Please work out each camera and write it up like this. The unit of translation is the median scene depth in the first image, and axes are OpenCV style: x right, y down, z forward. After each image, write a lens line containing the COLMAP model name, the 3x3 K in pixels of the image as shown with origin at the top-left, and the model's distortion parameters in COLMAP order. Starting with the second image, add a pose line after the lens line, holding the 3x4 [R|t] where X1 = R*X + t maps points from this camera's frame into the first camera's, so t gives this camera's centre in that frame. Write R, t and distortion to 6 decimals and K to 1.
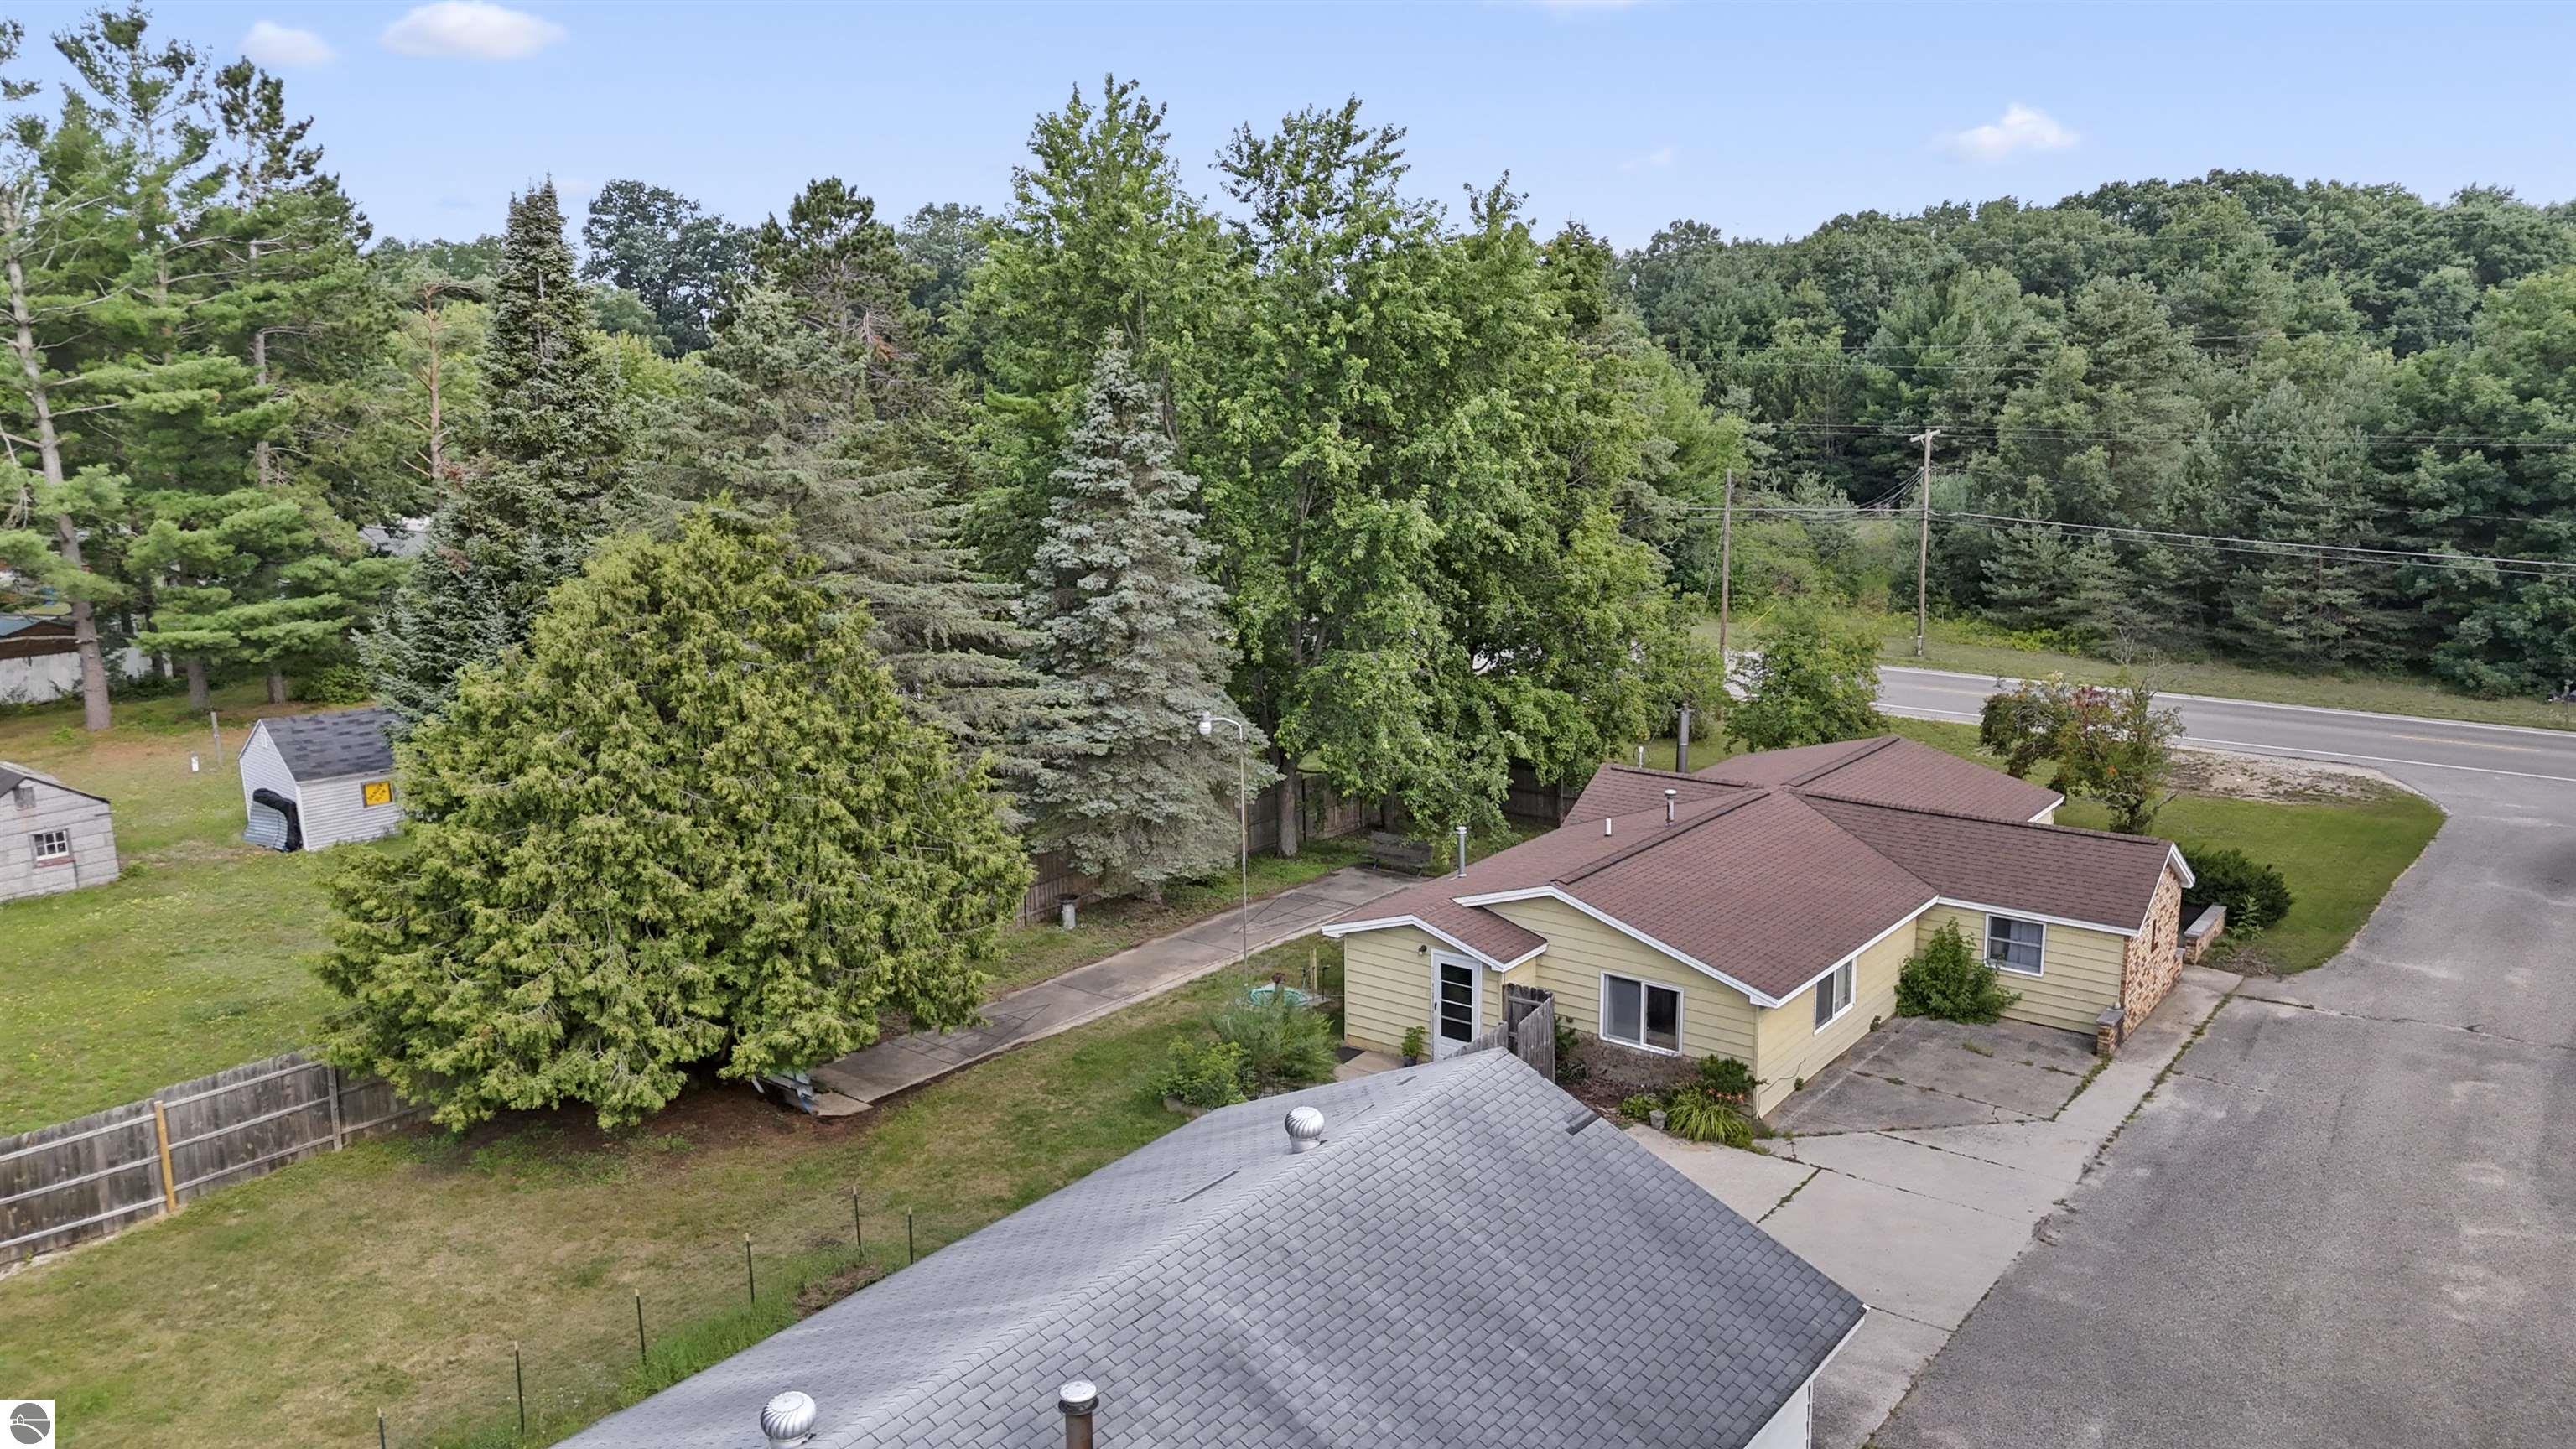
lens RADIAL K [[1902.4, 0, 1281.6], [0, 1902.4, 693.9], [0, 0, 1]] dist [0.080850, -0.071913]
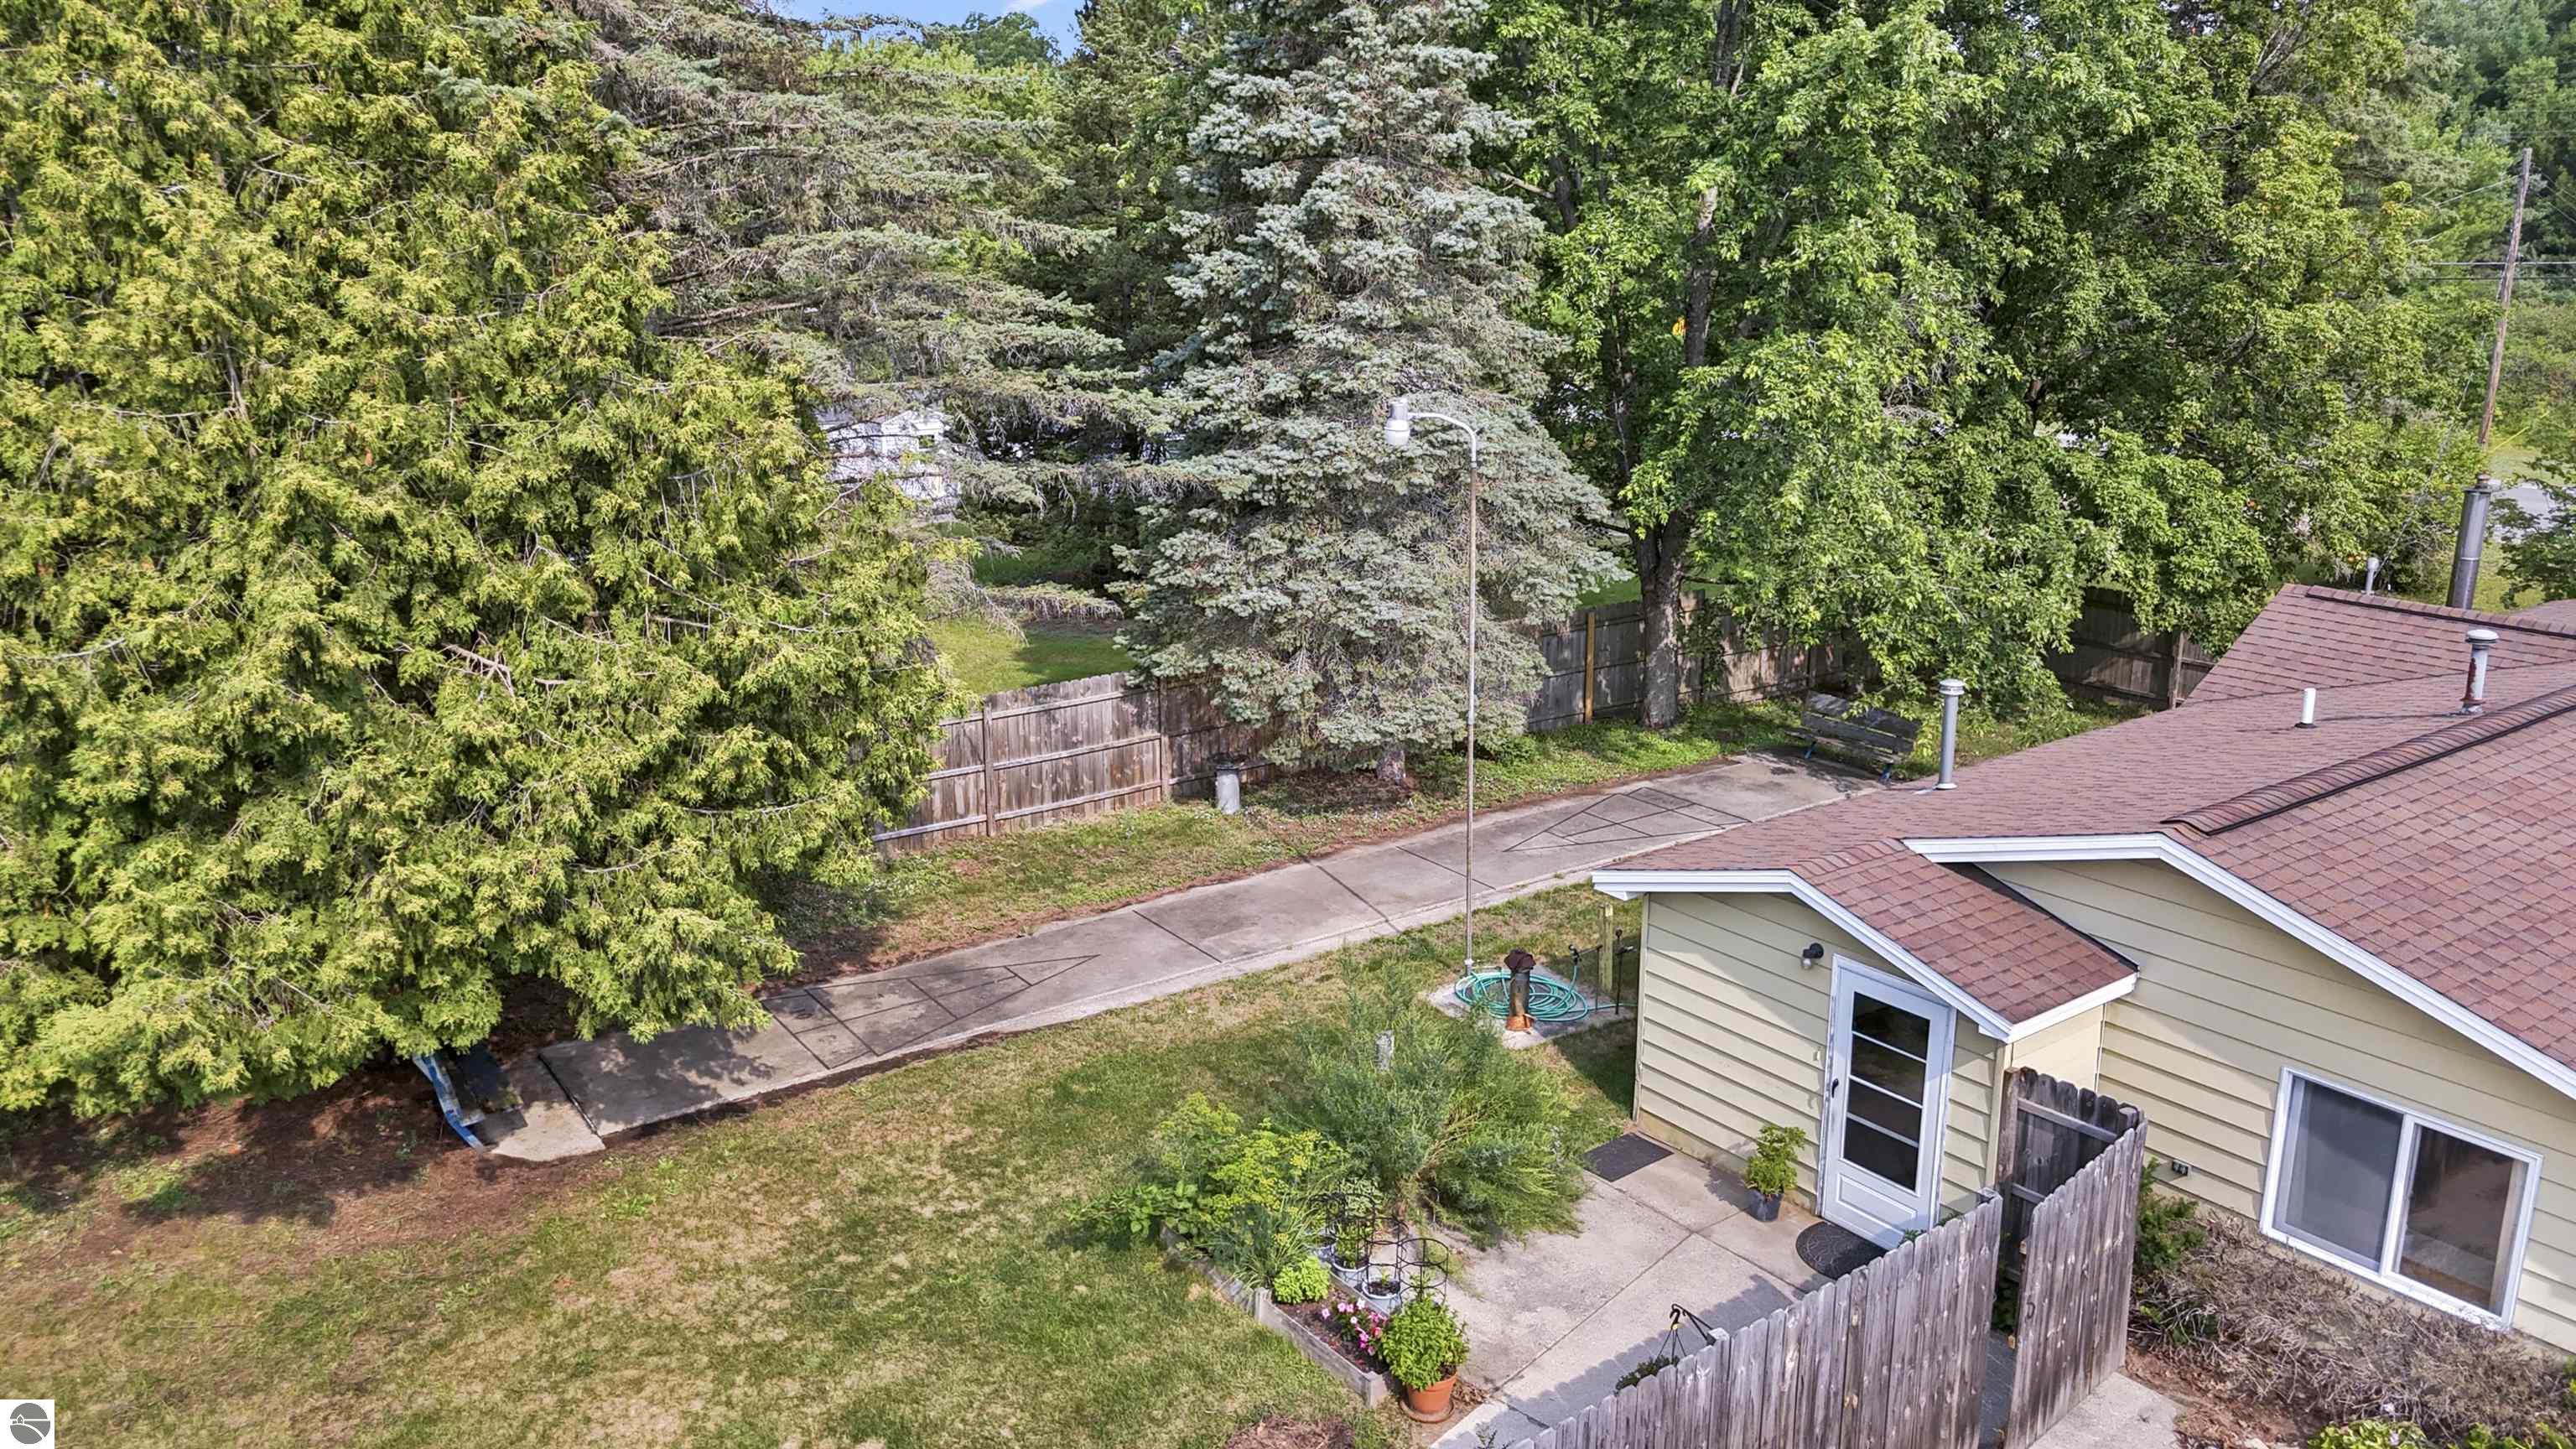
lens RADIAL K [[1902.4, 0, 1286.1], [0, 1902.4, 709.7], [0, 0, 1]] dist [0.080850, -0.071913]
pose [[0.959741, 0.079604, -0.269372, 0.056182], [-0.057598, 0.994396, 0.088646, 0.038590], [0.274919, -0.069562, 0.958948, 0.438986]]
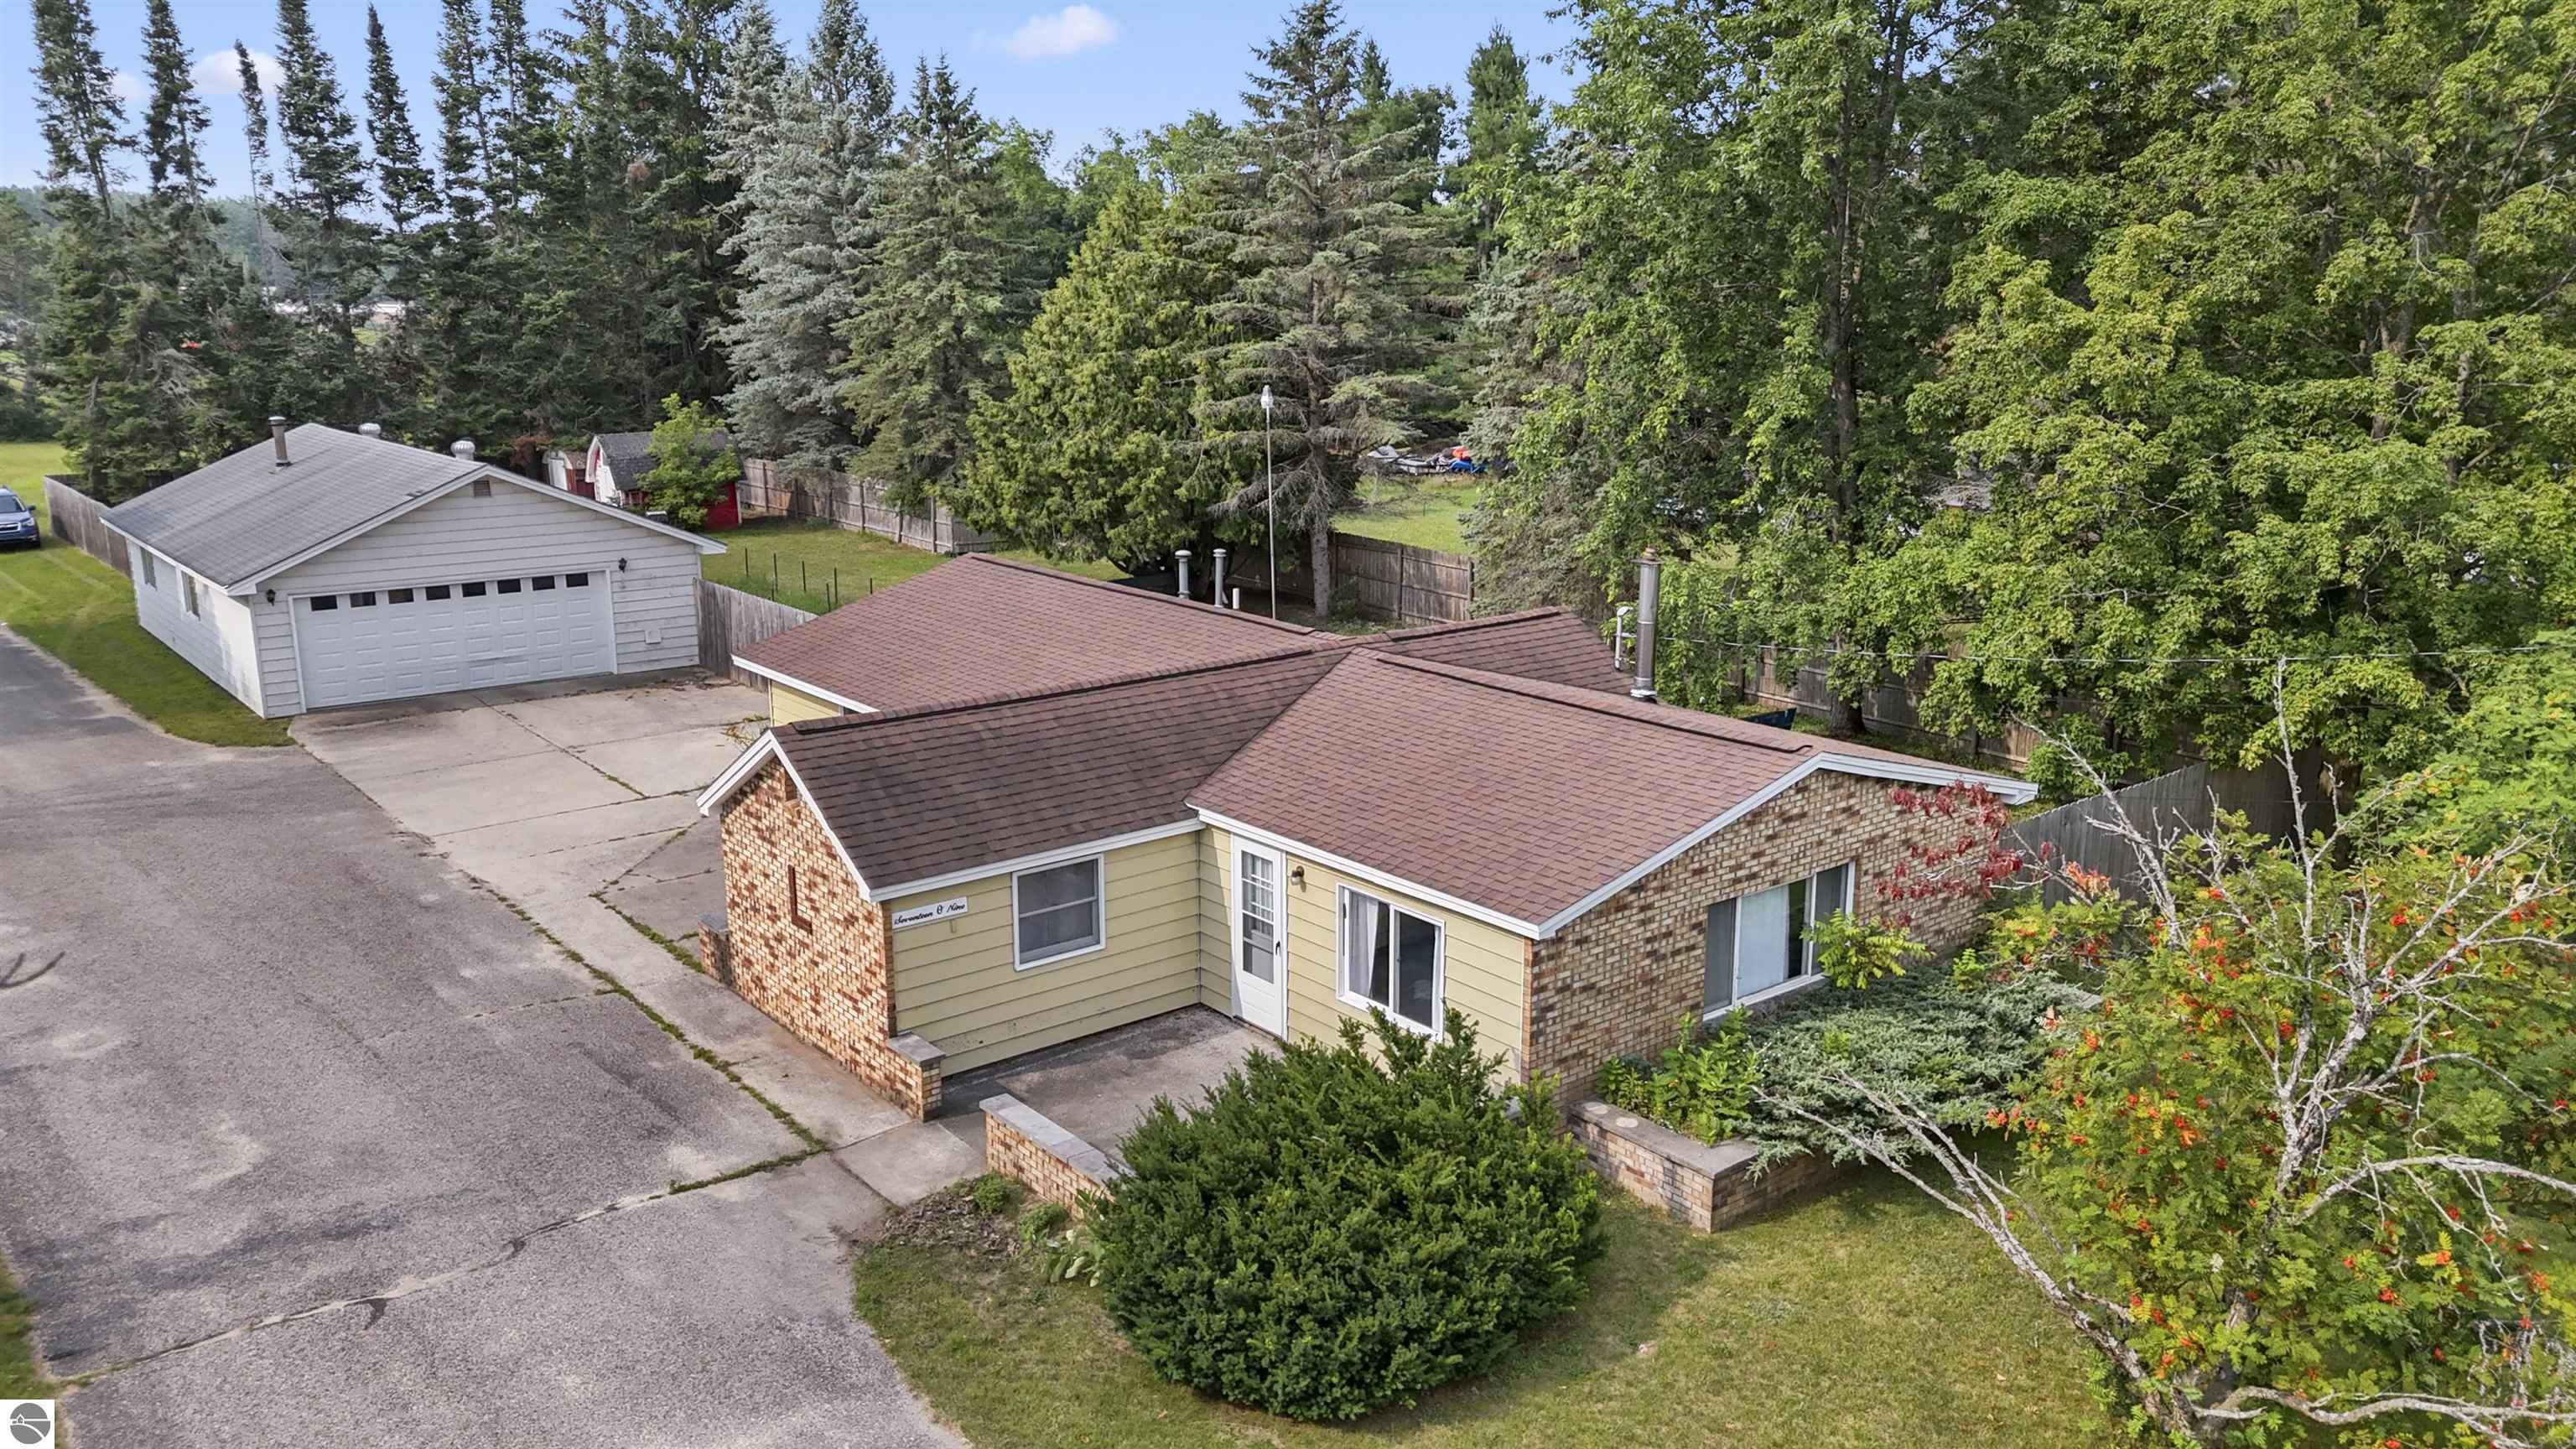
lens RADIAL K [[1902.4, 0, 1284.0], [0, 1902.4, 720.5], [0, 0, 1]] dist [0.080850, -0.071913]
pose [[-0.246385, 0.223712, -0.942999, 0.774594], [-0.171633, 0.947544, 0.269634, -0.079189], [0.953854, 0.228284, -0.195064, 1.031403]]
